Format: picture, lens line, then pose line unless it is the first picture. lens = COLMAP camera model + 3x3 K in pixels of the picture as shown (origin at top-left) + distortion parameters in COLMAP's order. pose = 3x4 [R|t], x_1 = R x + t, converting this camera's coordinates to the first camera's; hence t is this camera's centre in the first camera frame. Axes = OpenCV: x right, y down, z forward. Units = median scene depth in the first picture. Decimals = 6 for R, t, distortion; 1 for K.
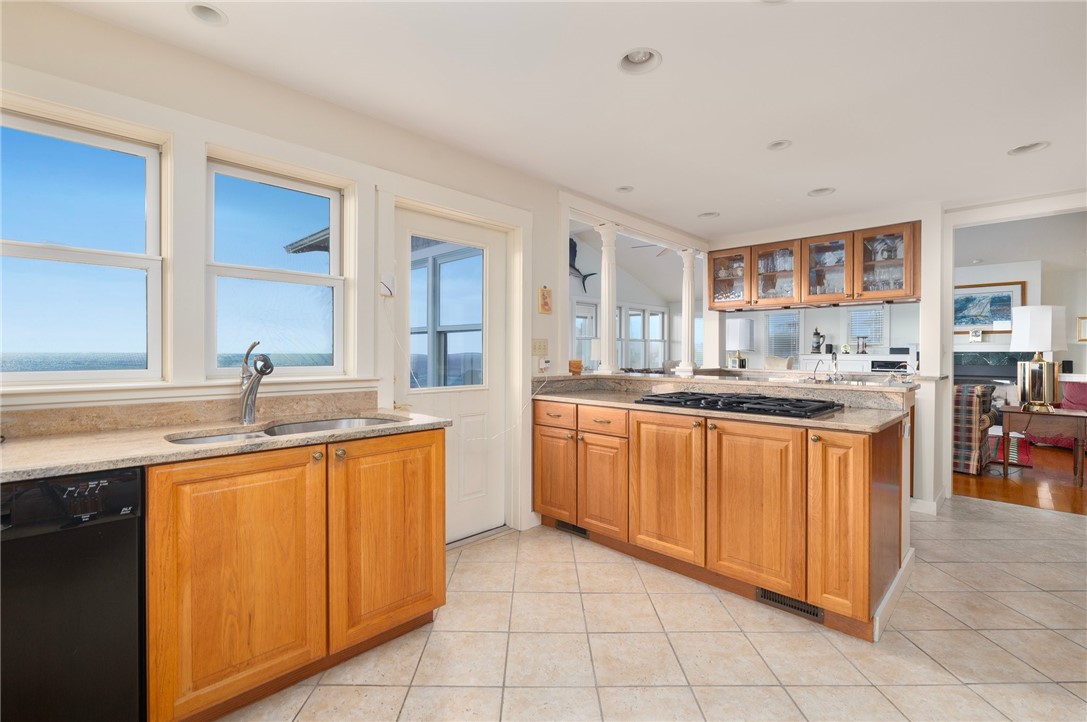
lens RADIAL K [[485.7, 0, 540.6], [0, 485.7, 355.0], [0, 0, 1]] dist [-0.001580, 0.000286]
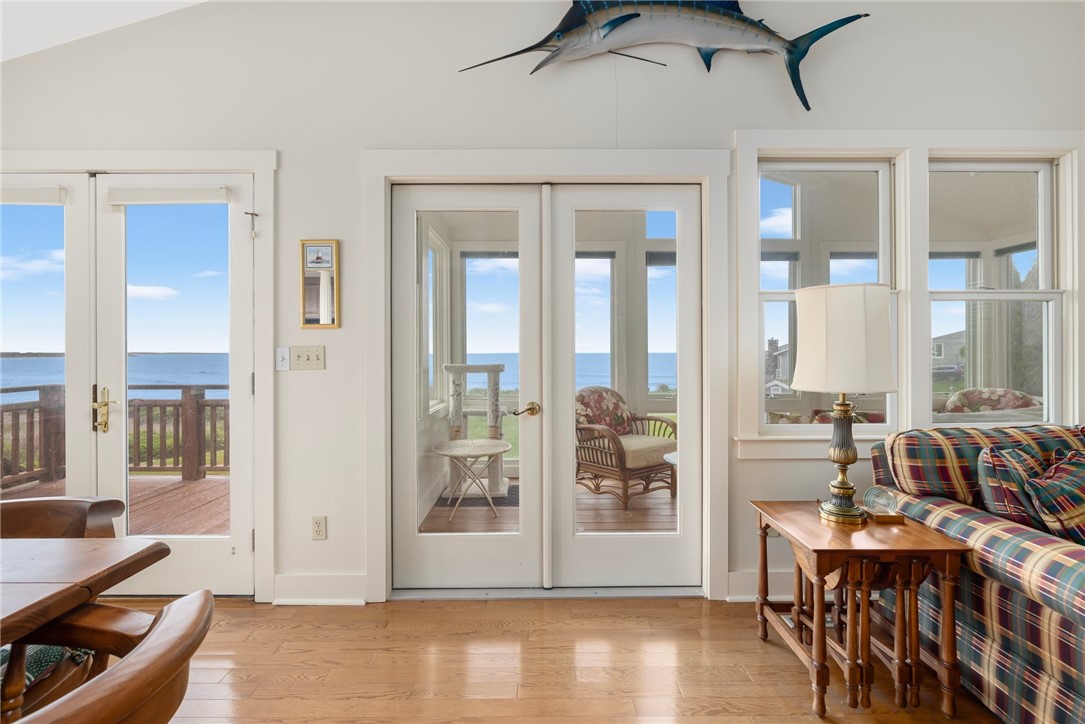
lens RADIAL K [[491.6, 0, 539.2], [0, 491.6, 355.3], [0, 0, 1]] dist [-0.006137, 0.000121]
pose [[0.704447, 0.000619, -0.709756, 0.671119], [0.000650, 0.999999, 0.001518, -0.019486], [0.709756, -0.001531, 0.704446, 2.815397]]
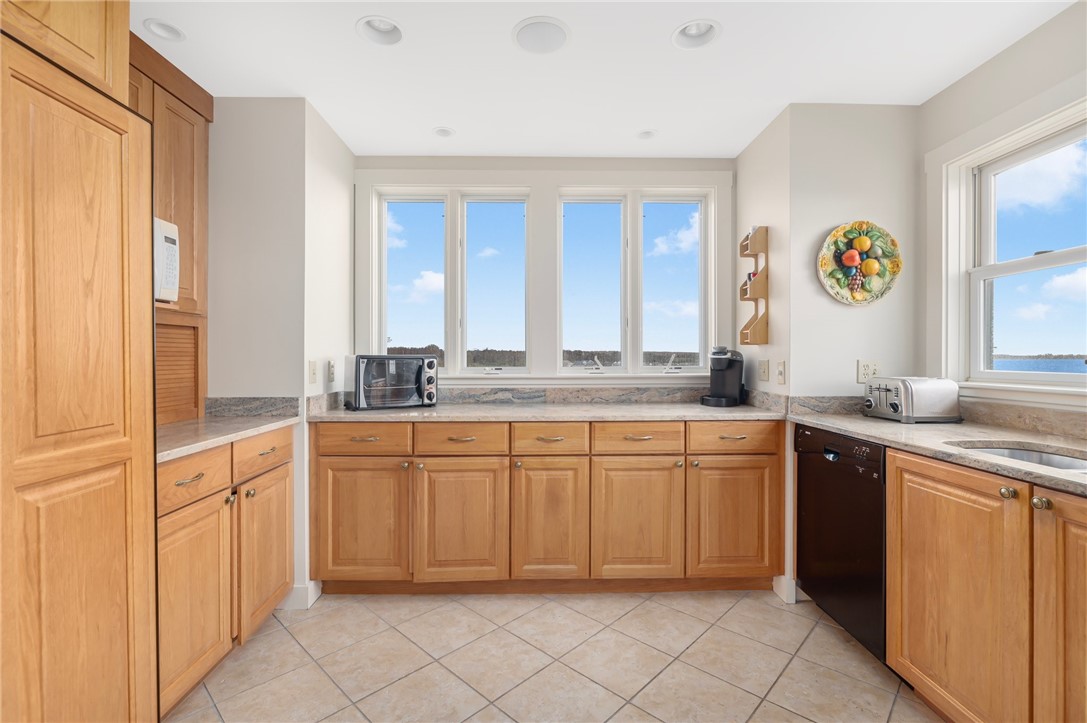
lens RADIAL K [[493.1, 0, 542.4], [0, 493.1, 358.6], [0, 0, 1]] dist [-0.002811, 0.000356]
pose [[-0.691660, 0.000915, -0.722222, 0.475902], [-0.003632, 0.999982, 0.004745, 0.001112], [0.722214, 0.005905, -0.691645, 0.830507]]
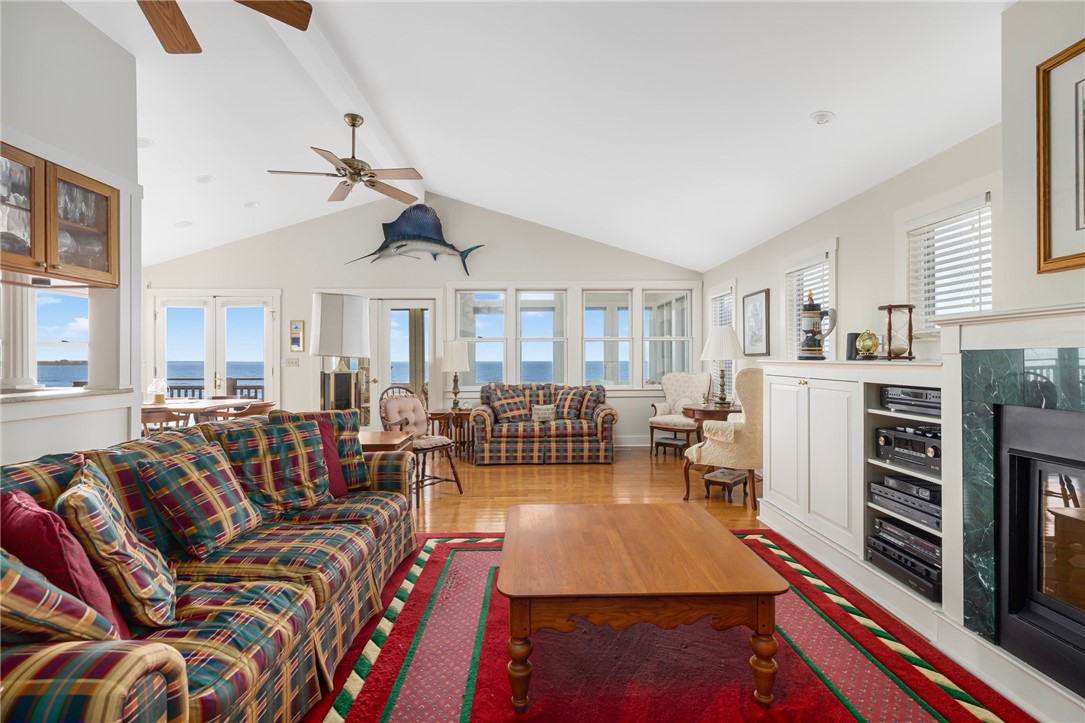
lens RADIAL K [[495.6, 0, 542.5], [0, 495.6, 361.5], [0, 0, 1]] dist [-0.002735, 0.000211]
pose [[0.724407, -0.003755, -0.689362, 2.538441], [0.002652, 0.999993, -0.002661, -0.005037], [0.689367, 0.000099, 0.724412, 2.147342]]
